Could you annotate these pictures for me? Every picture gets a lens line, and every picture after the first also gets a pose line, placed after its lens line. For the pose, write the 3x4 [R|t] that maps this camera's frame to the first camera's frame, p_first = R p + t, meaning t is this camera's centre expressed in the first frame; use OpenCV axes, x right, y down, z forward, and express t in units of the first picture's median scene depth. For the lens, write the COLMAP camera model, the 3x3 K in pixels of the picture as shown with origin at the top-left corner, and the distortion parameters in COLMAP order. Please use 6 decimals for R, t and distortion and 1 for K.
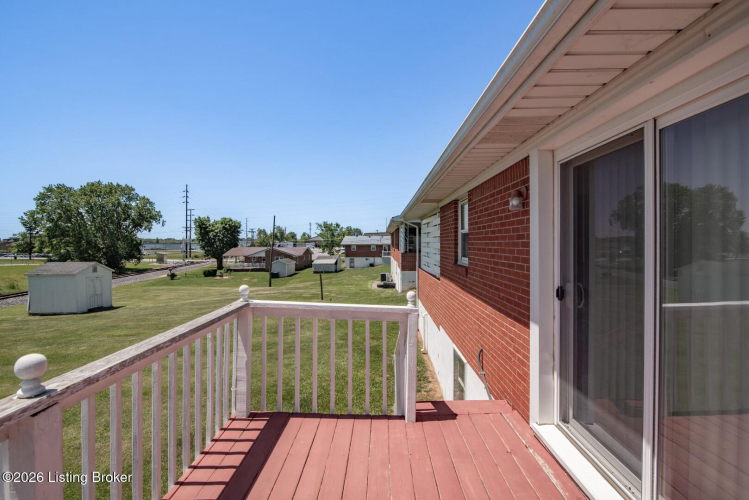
lens RADIAL K [[360.2, 0, 374.5], [0, 360.2, 250.0], [0, 0, 1]] dist [-0.001587, -0.000997]
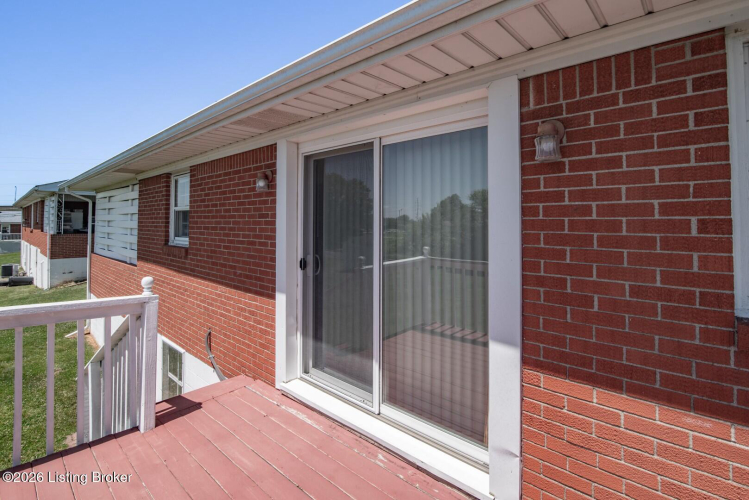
lens RADIAL K [[370.3, 0, 374.6], [0, 370.3, 218.4], [0, 0, 1]] dist [-0.000852, 0.000074]
pose [[0.679470, 0.012781, 0.733592, -0.183153], [0.009230, 0.999620, -0.025965, 0.003243], [-0.733645, 0.024413, 0.679094, -0.003424]]
